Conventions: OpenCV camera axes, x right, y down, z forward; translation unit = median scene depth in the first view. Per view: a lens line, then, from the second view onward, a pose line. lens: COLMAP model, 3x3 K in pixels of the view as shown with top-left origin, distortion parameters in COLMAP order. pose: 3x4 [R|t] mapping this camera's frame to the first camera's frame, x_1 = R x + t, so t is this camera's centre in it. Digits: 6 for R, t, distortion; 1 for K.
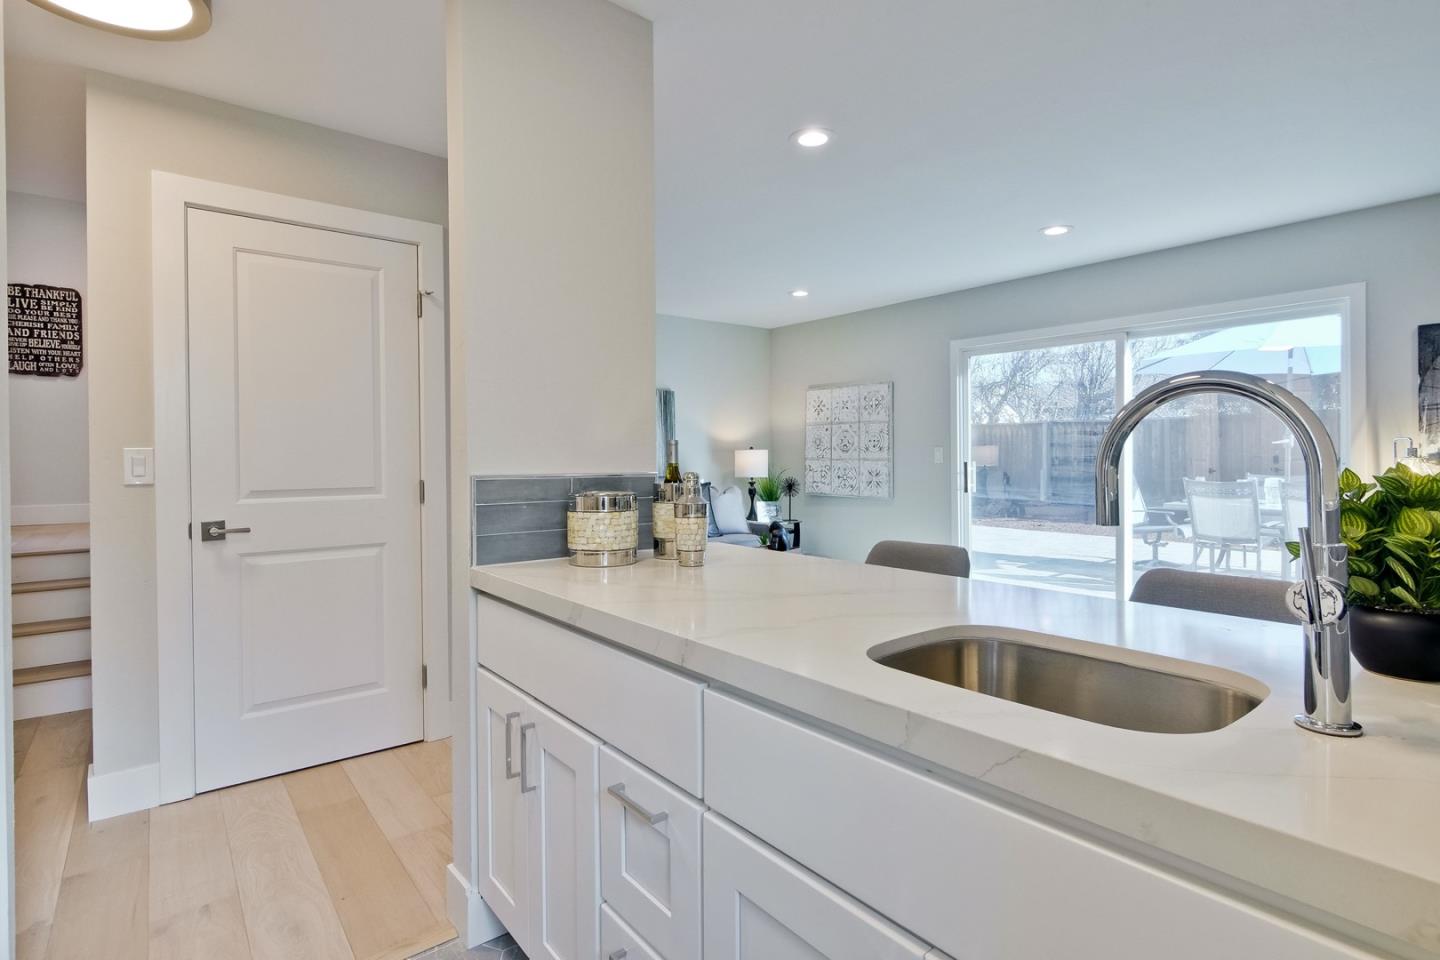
lens RADIAL K [[735.5, 0, 722.8], [0, 735.5, 460.5], [0, 0, 1]] dist [-0.002121, -0.000888]
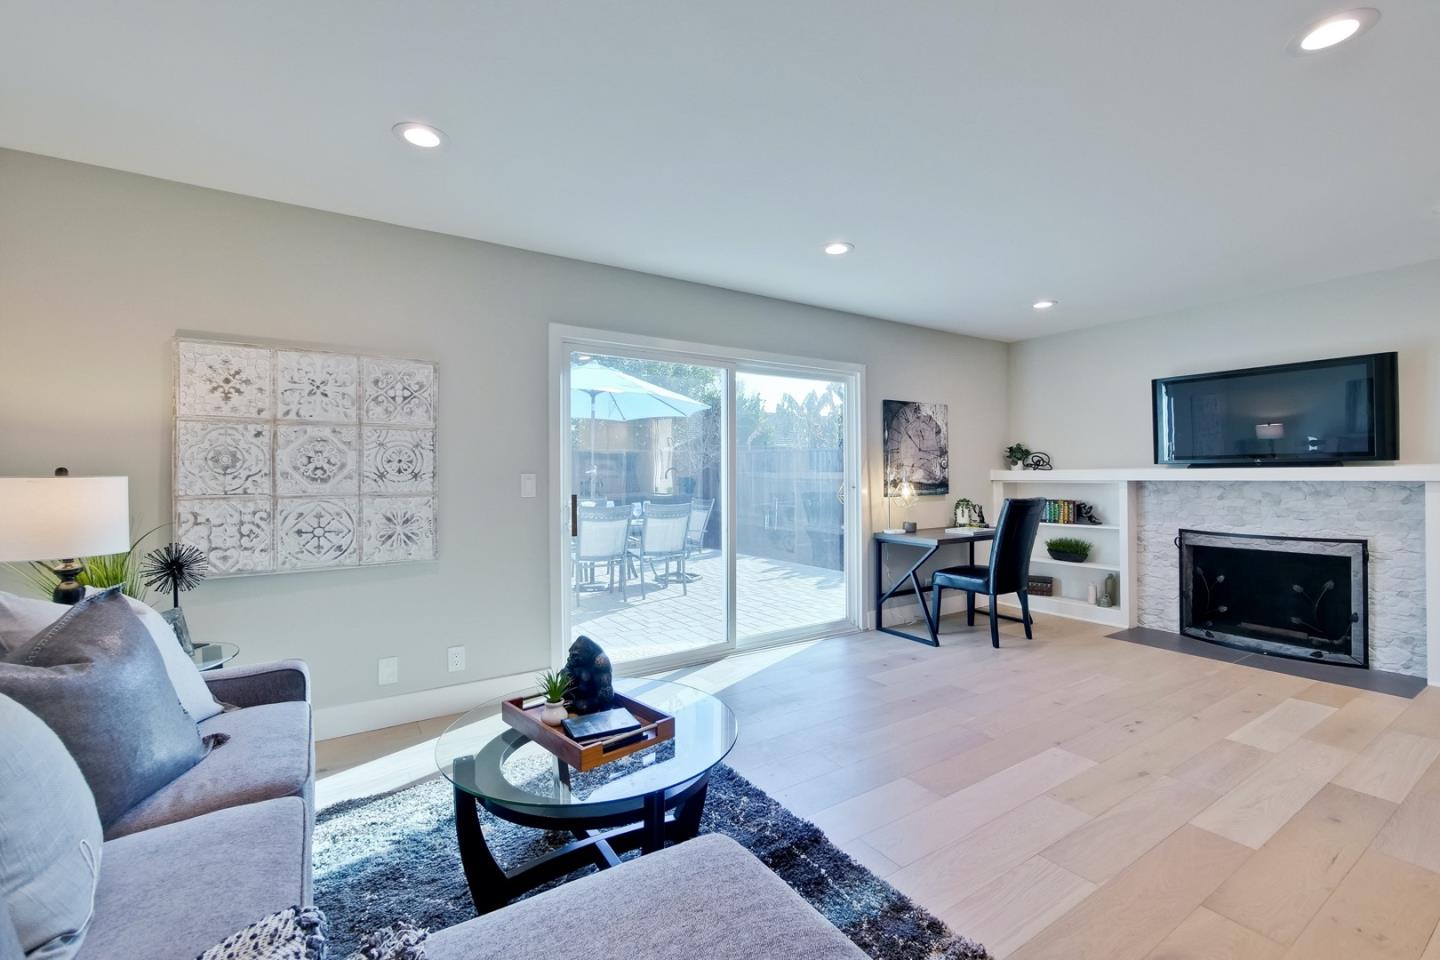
lens RADIAL K [[623.7, 0, 721.4], [0, 623.7, 476.4], [0, 0, 1]] dist [-0.001396, -0.000583]
pose [[0.081694, 0.004004, 0.996649, -0.242513], [0.014508, 0.999881, -0.005207, -0.009142], [-0.996552, 0.014885, 0.081626, 0.711038]]
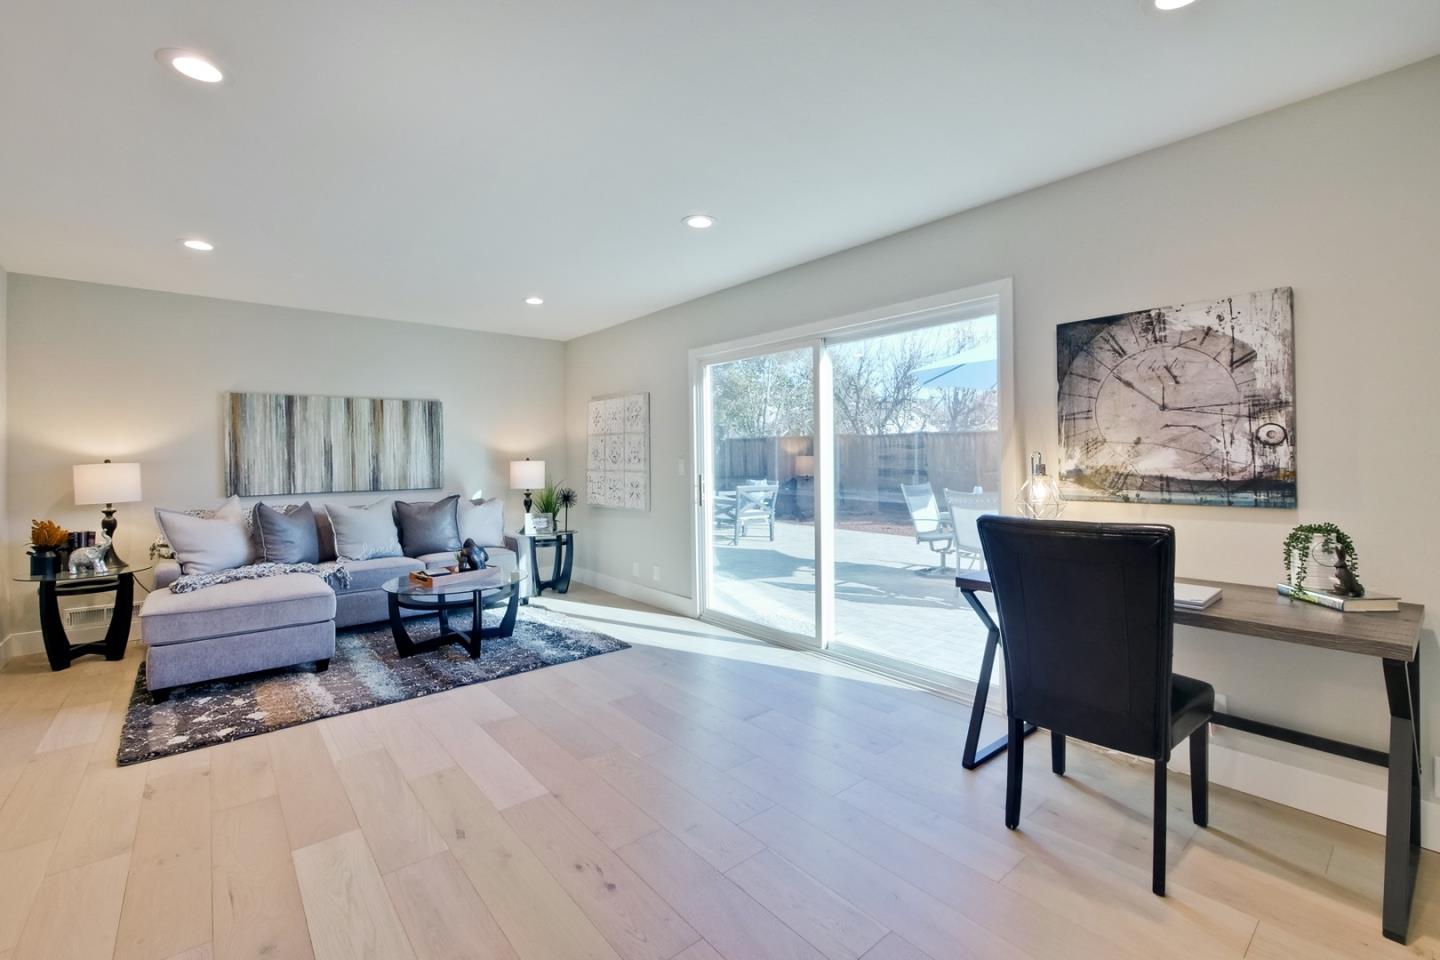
lens RADIAL K [[628.0, 0, 729.7], [0, 628.0, 462.4], [0, 0, 1]] dist [-0.002304, -0.000468]
pose [[0.999460, -0.001018, 0.032832, 0.302661], [0.001156, 0.999990, -0.004210, -0.009160], [-0.032827, 0.004246, 0.999452, 0.149600]]
